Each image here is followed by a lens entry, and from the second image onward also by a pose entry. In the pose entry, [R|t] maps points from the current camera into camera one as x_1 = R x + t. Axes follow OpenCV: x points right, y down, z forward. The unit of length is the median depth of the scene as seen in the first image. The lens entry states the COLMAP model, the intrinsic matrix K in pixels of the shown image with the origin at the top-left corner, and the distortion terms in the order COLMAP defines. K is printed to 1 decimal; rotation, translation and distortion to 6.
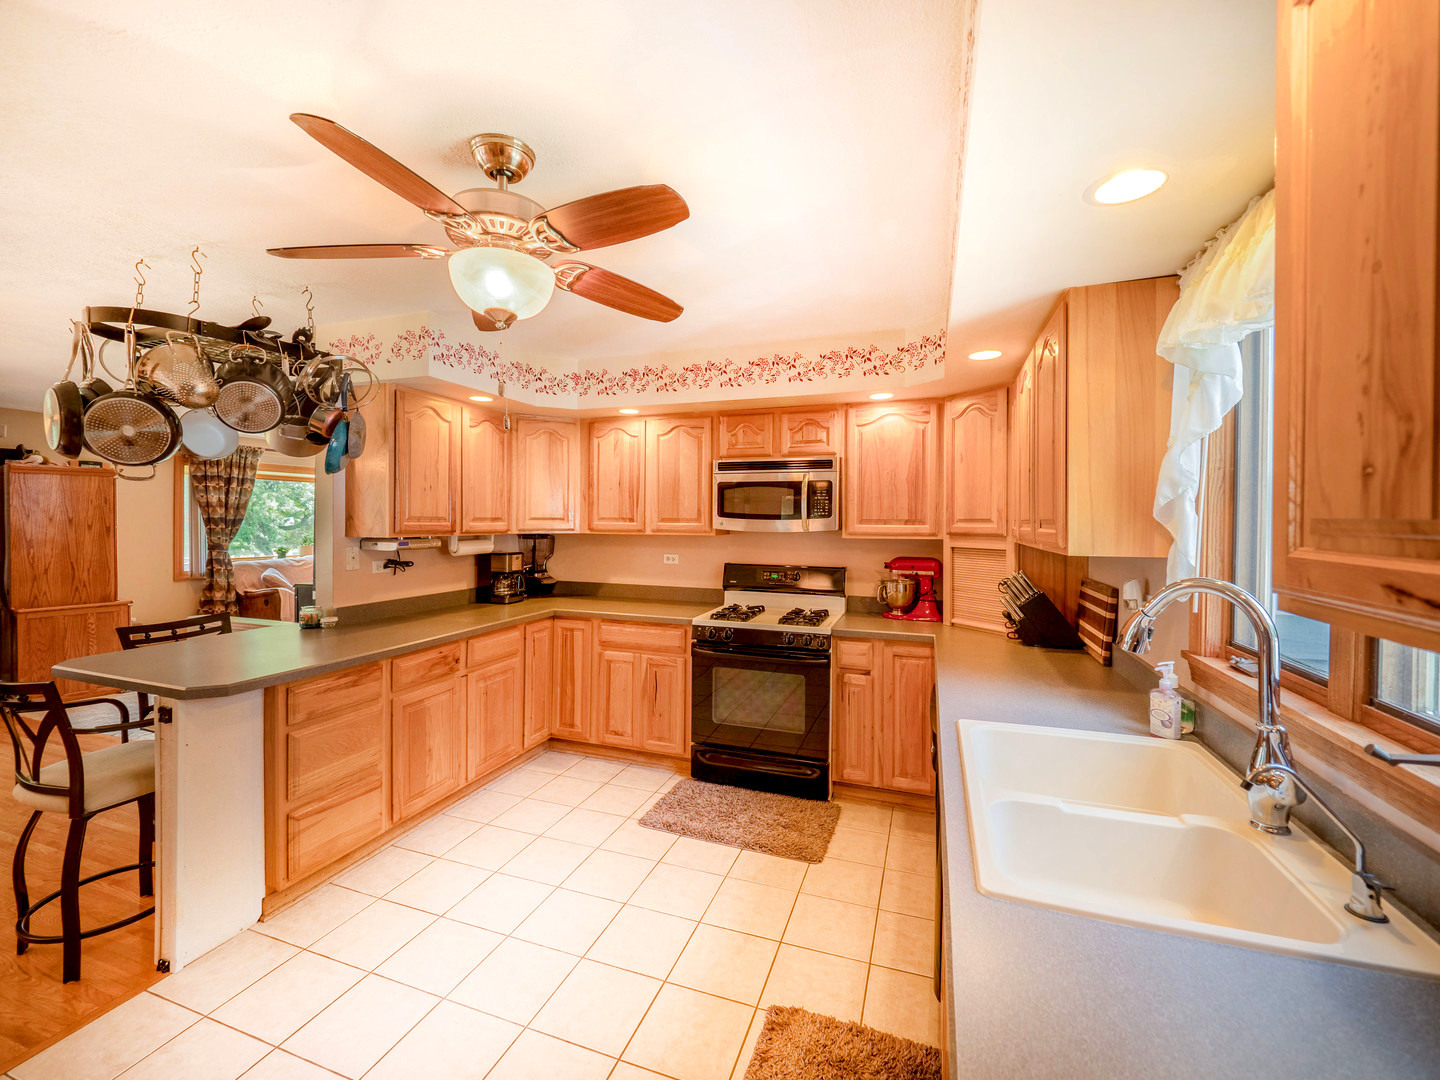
lens RADIAL K [[622.8, 0, 711.3], [0, 622.8, 527.1], [0, 0, 1]] dist [0.000877, -0.000018]
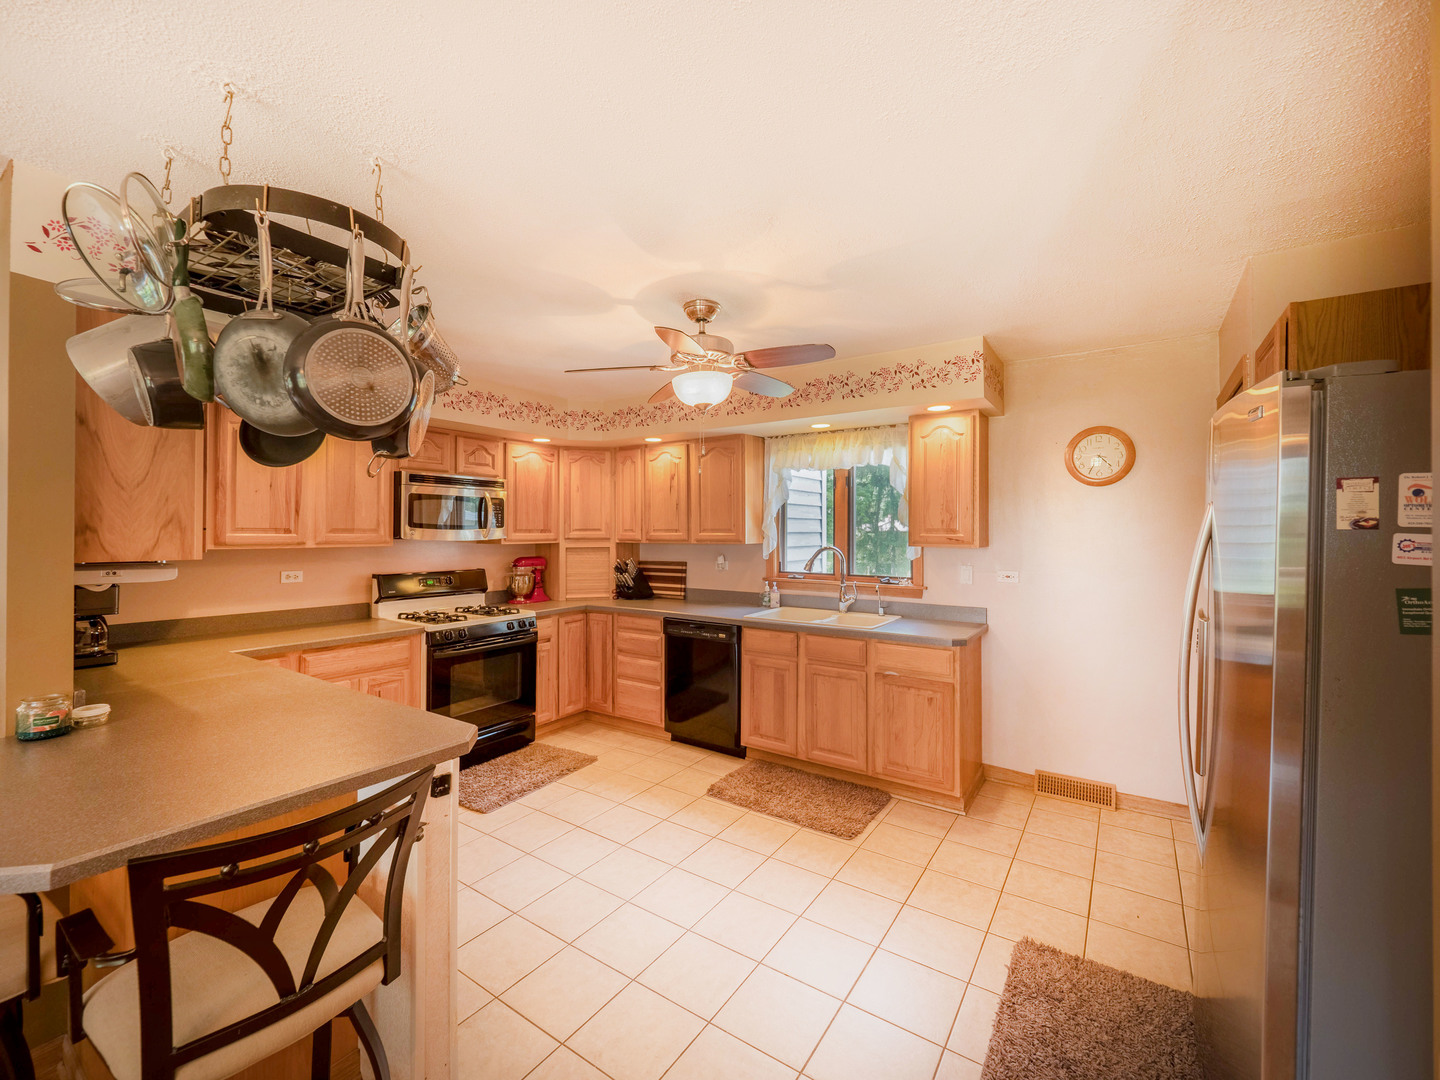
lens RADIAL K [[618.1, 0, 715.5], [0, 618.1, 540.7], [0, 0, 1]] dist [0.004128, 0.000162]
pose [[0.222904, -0.019890, 0.974637, -0.893347], [0.015910, 0.999733, 0.016763, -0.003385], [-0.974711, 0.011770, 0.223161, 0.294382]]
